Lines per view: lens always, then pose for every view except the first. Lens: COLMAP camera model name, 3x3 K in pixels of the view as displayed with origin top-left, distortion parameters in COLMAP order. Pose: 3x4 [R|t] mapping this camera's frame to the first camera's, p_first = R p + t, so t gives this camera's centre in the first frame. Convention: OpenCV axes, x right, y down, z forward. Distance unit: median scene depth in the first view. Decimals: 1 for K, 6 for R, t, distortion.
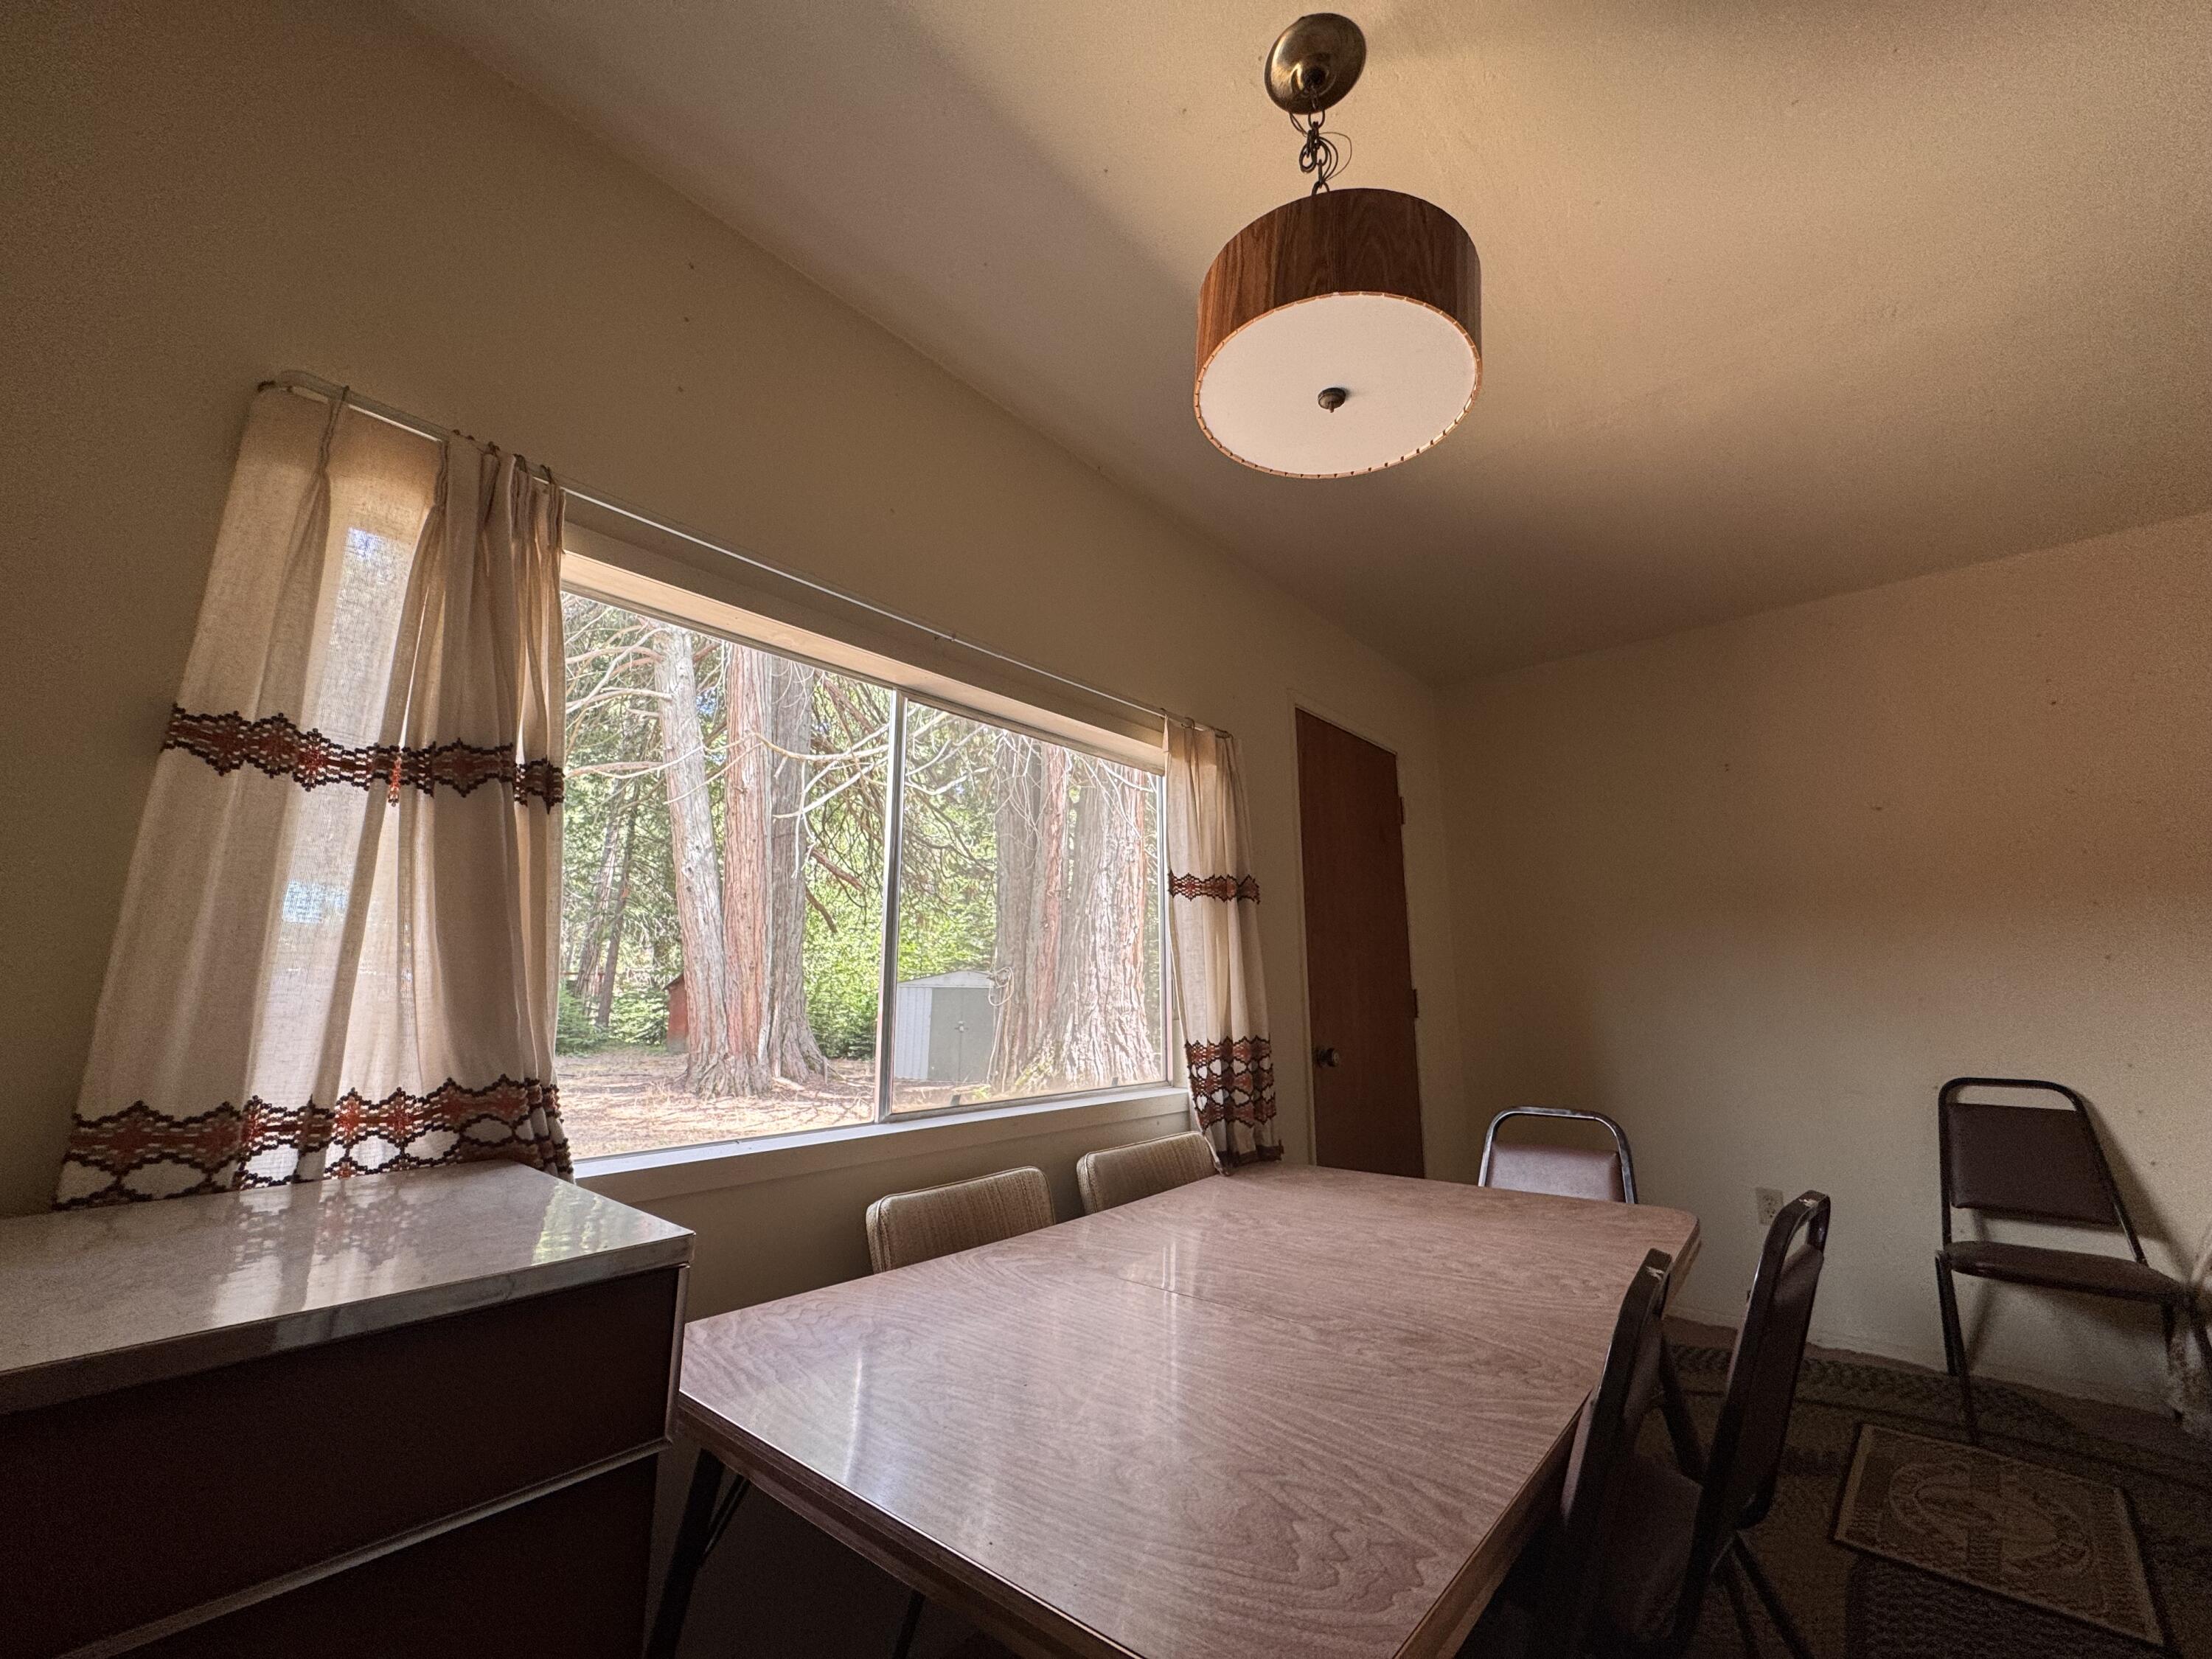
lens RADIAL K [[884.8, 0, 1102.8], [0, 884.8, 824.8], [0, 0, 1]] dist [-0.003508, 0.001043]
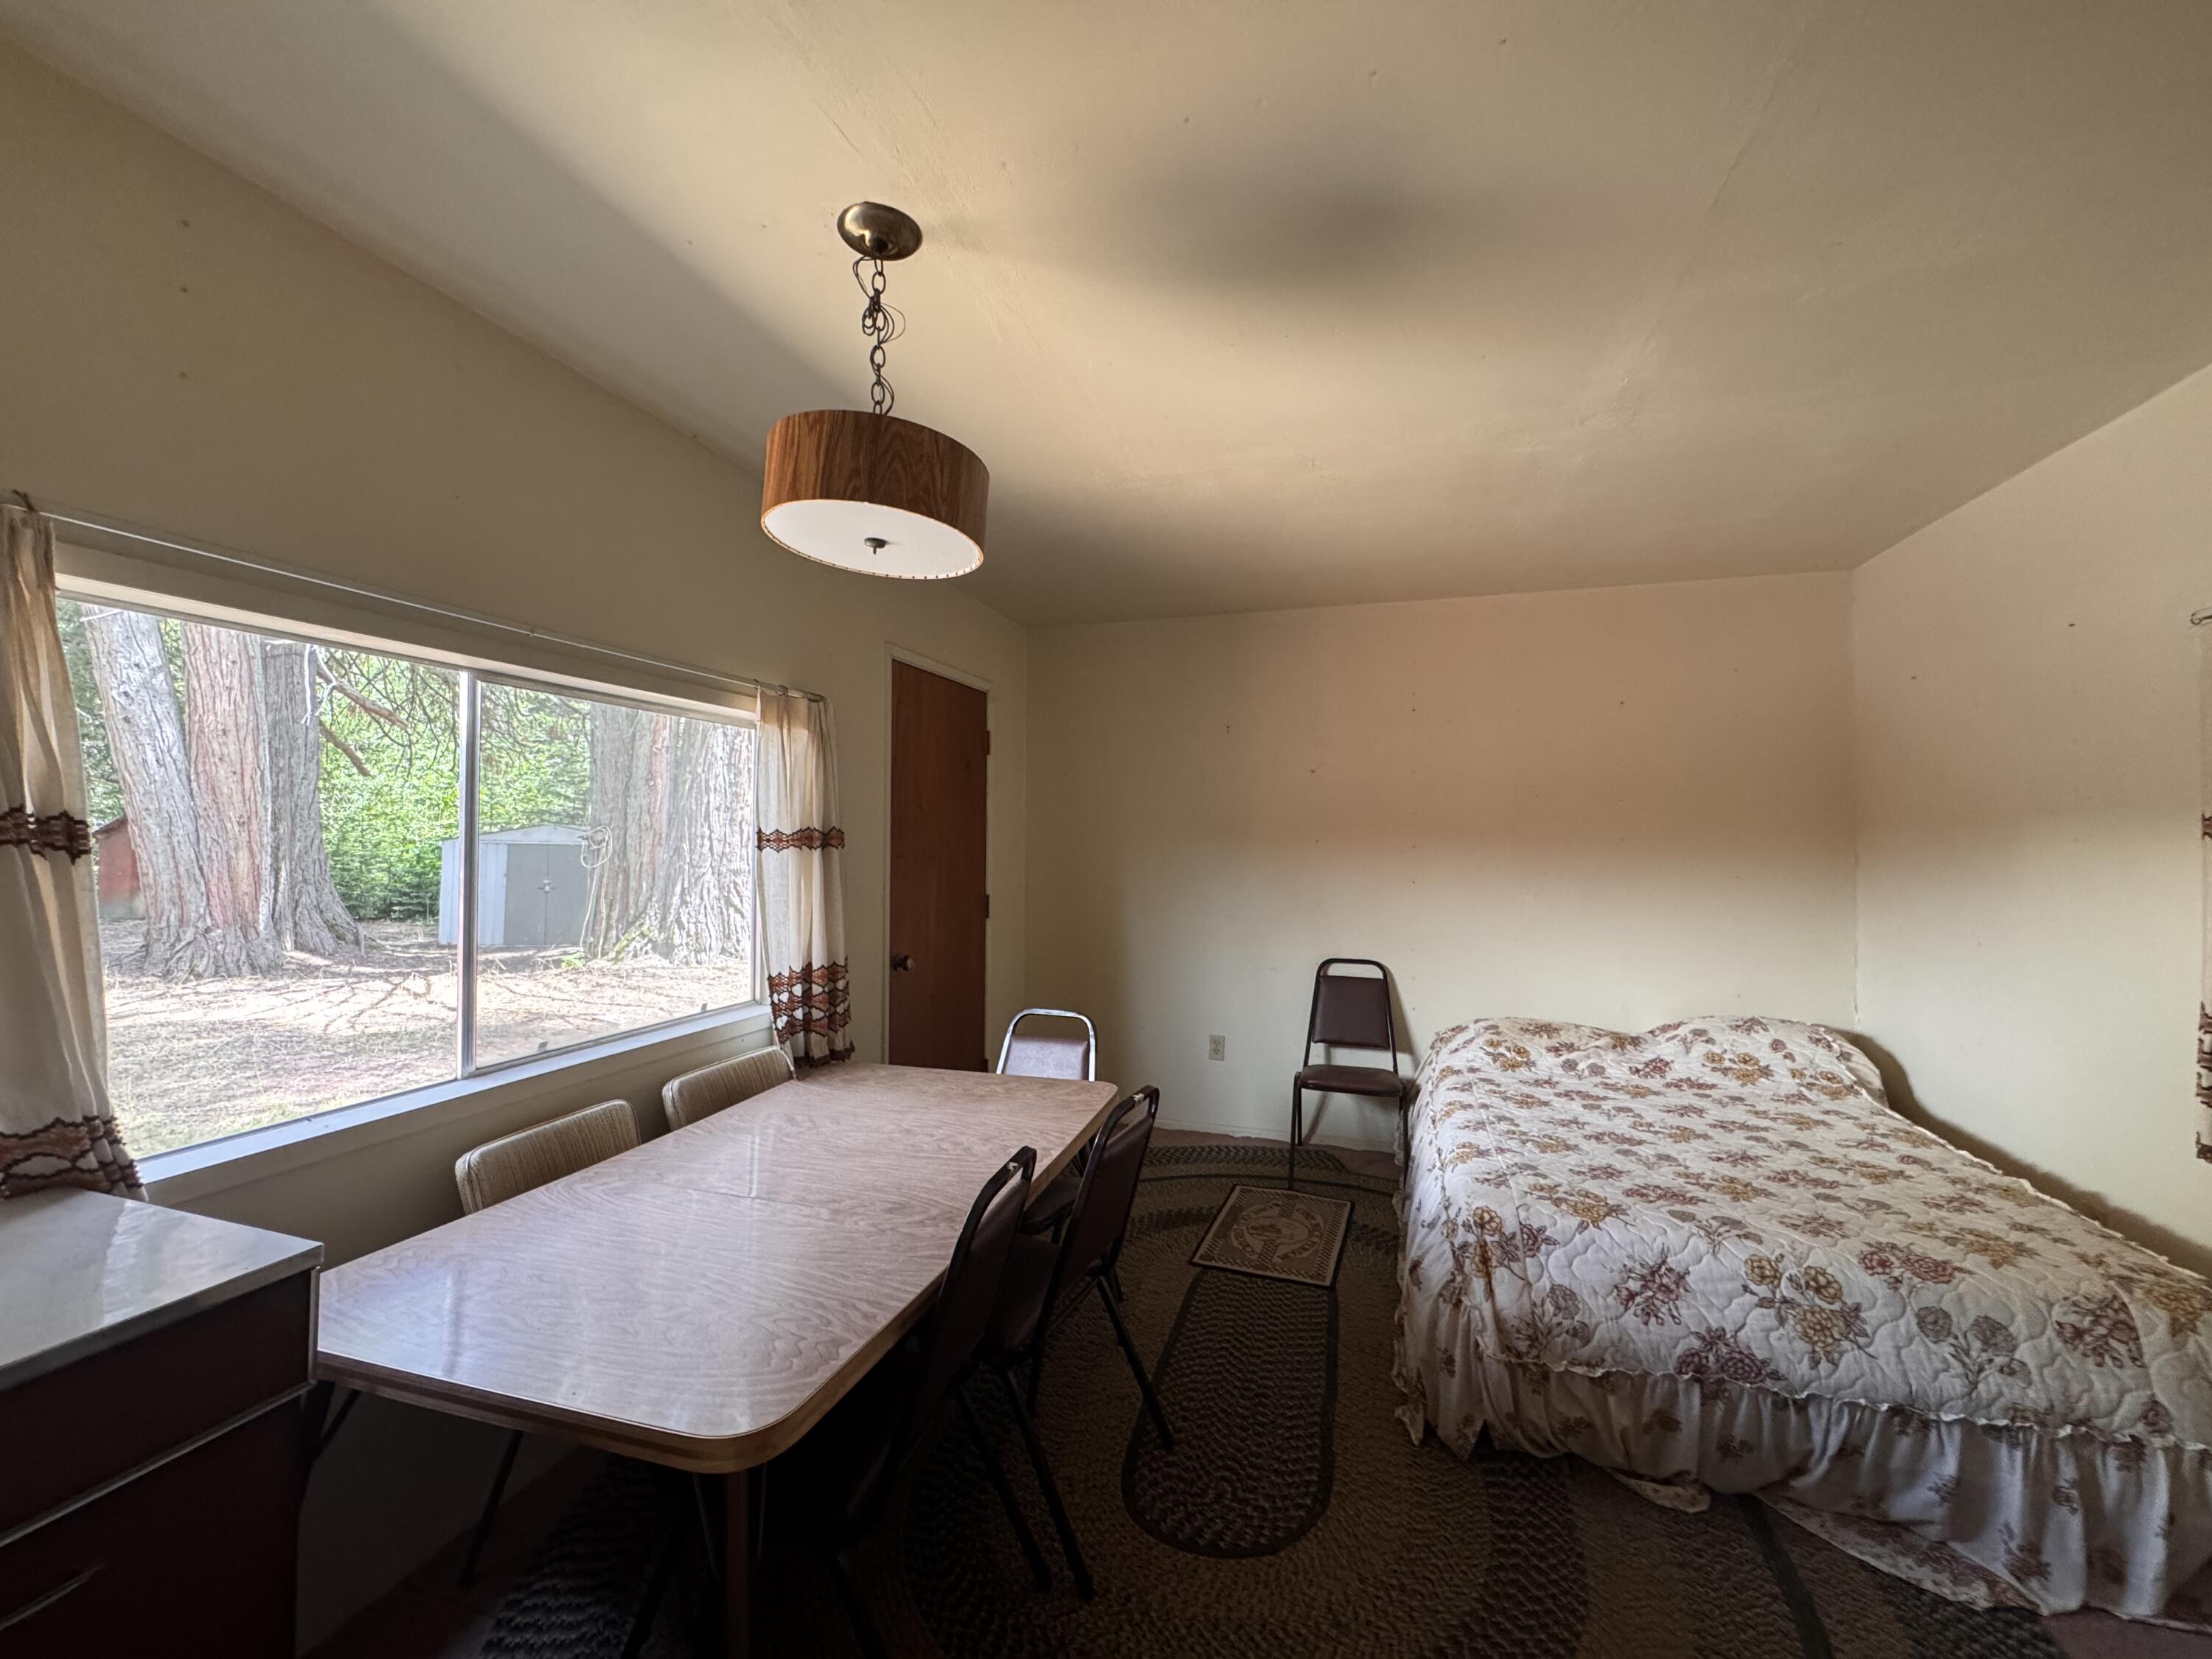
lens RADIAL K [[884.8, 0, 1105.7], [0, 884.8, 827.6], [0, 0, 1]] dist [-0.003508, 0.001043]
pose [[0.917513, 0.014209, 0.397453, 0.044214], [-0.083725, 0.983866, 0.158104, -0.220562], [-0.388794, -0.178339, 0.903900, -0.266555]]
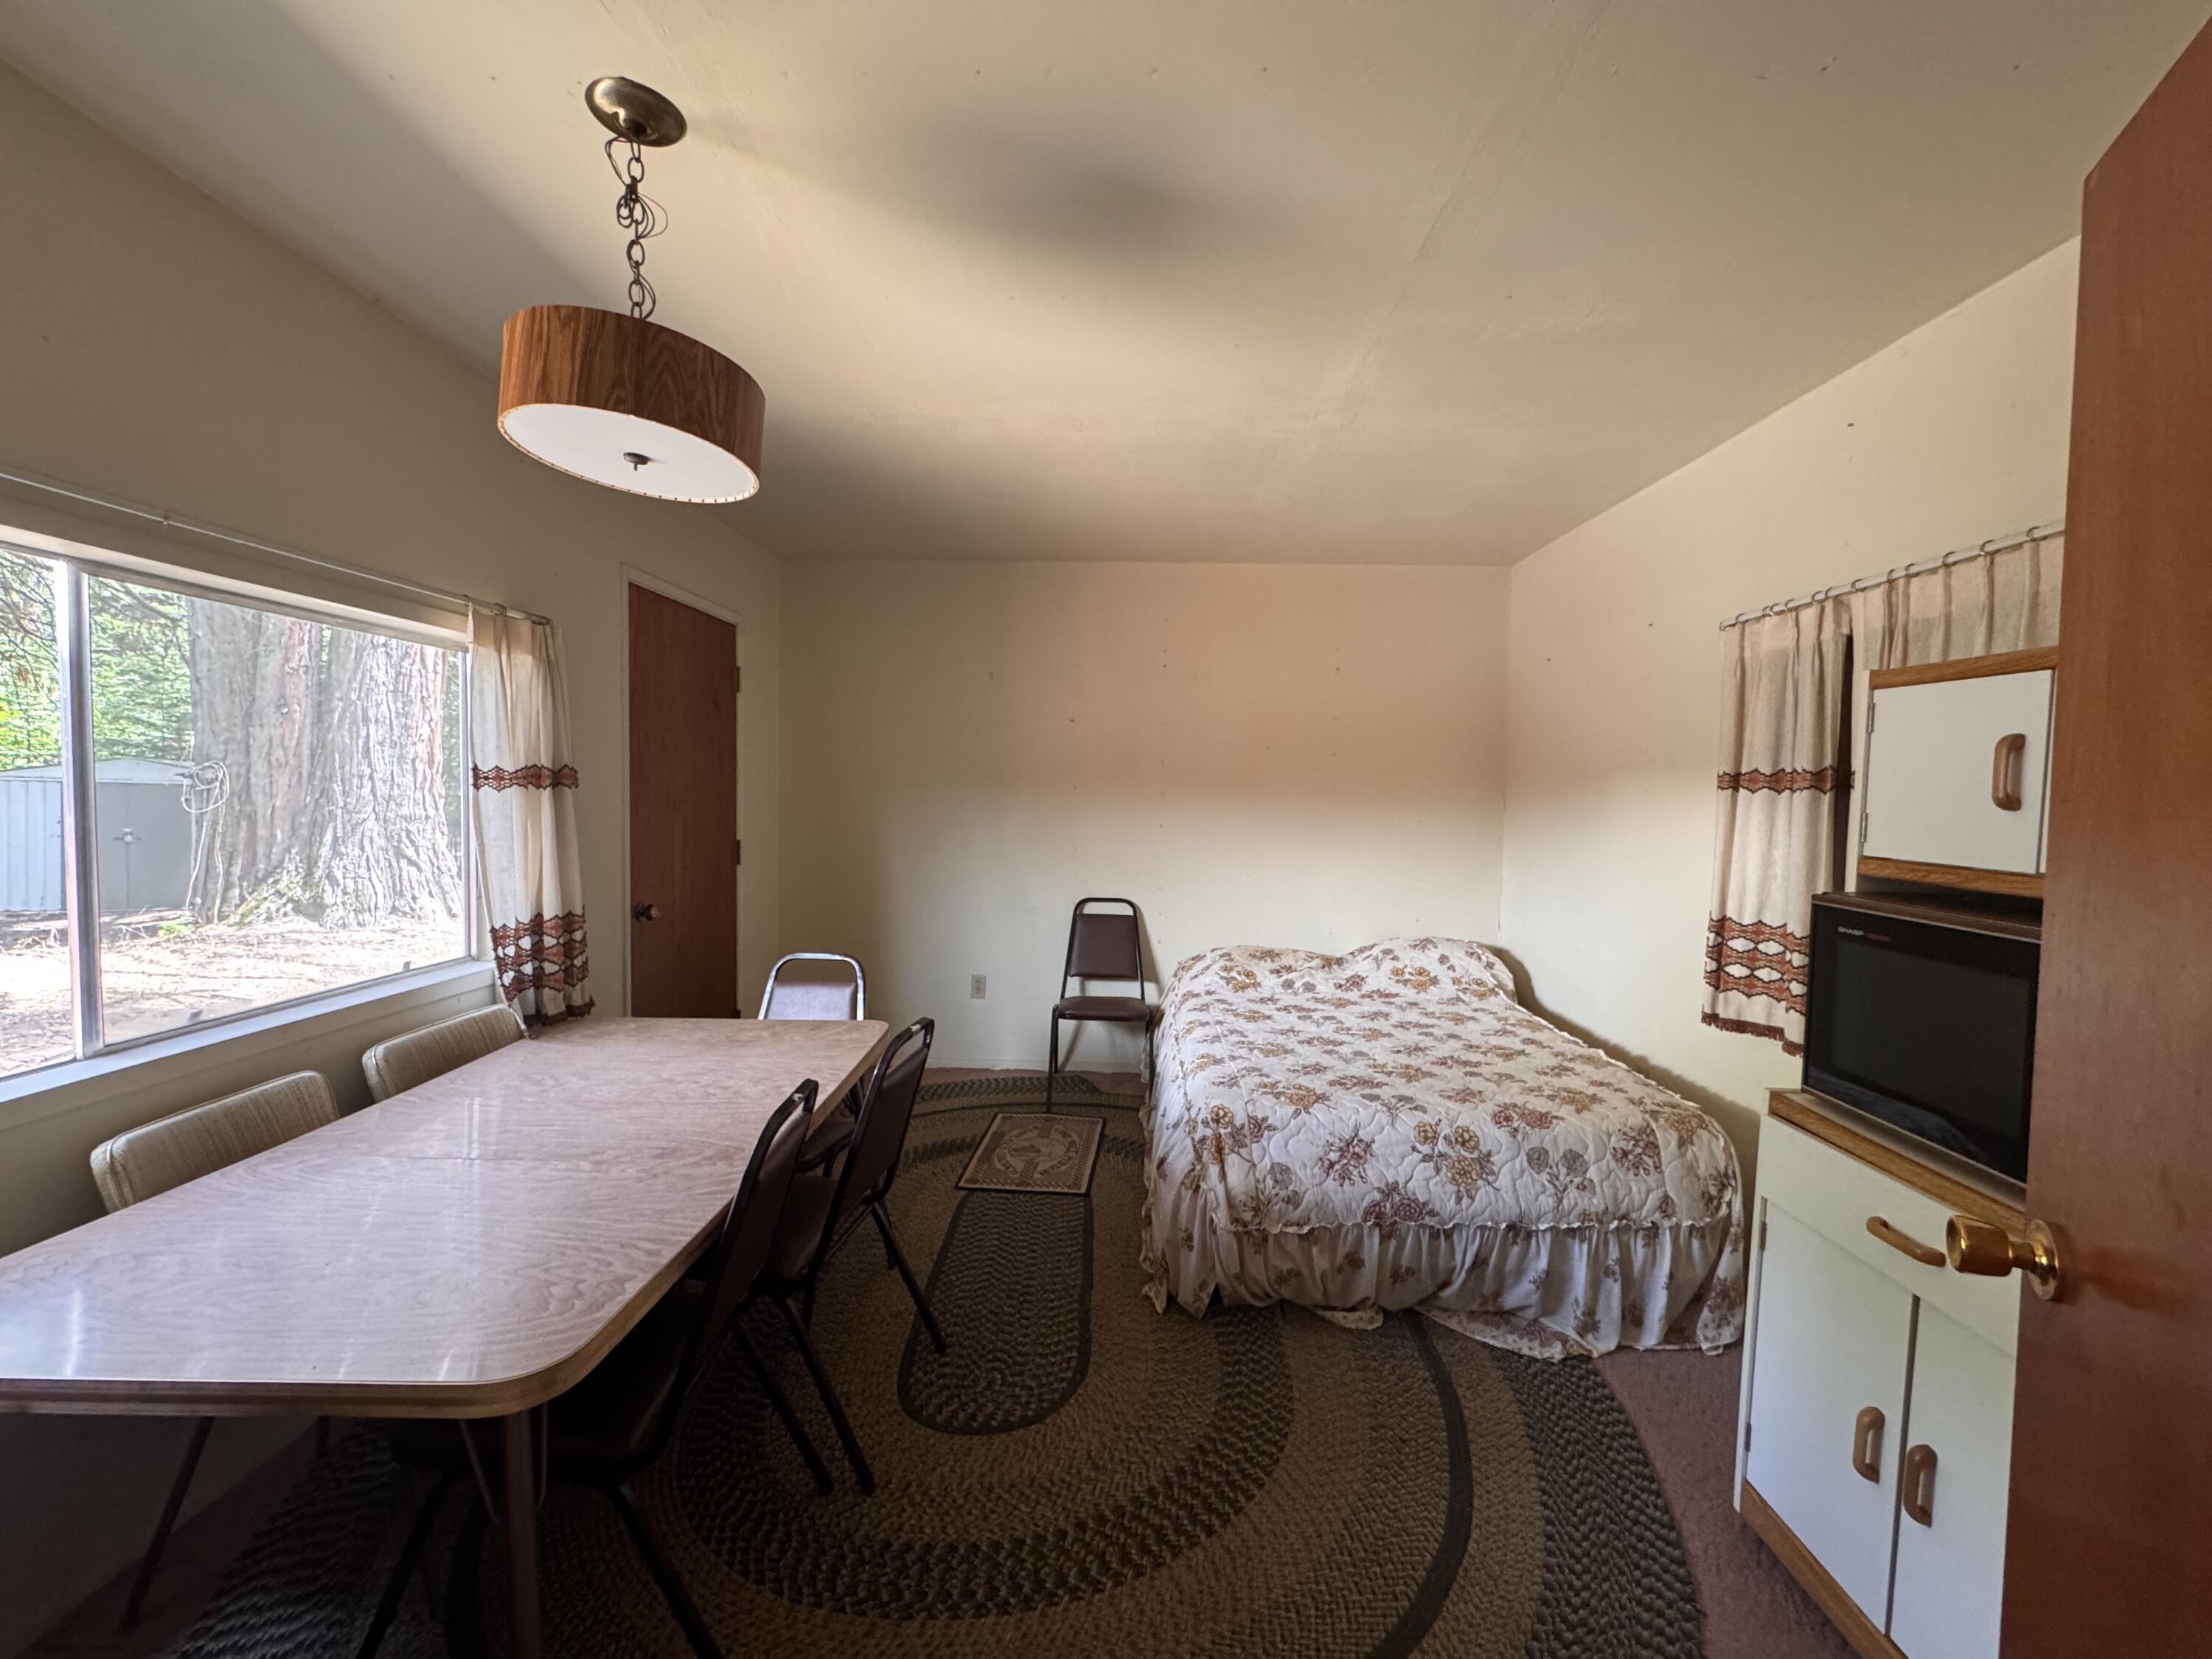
lens RADIAL K [[884.8, 0, 1107.0], [0, 884.8, 827.8], [0, 0, 1]] dist [-0.003508, 0.001043]
pose [[0.771875, -0.010512, 0.635687, -0.011610], [-0.138689, 0.973000, 0.184491, -0.218929], [-0.620463, -0.230566, 0.749577, -0.301787]]
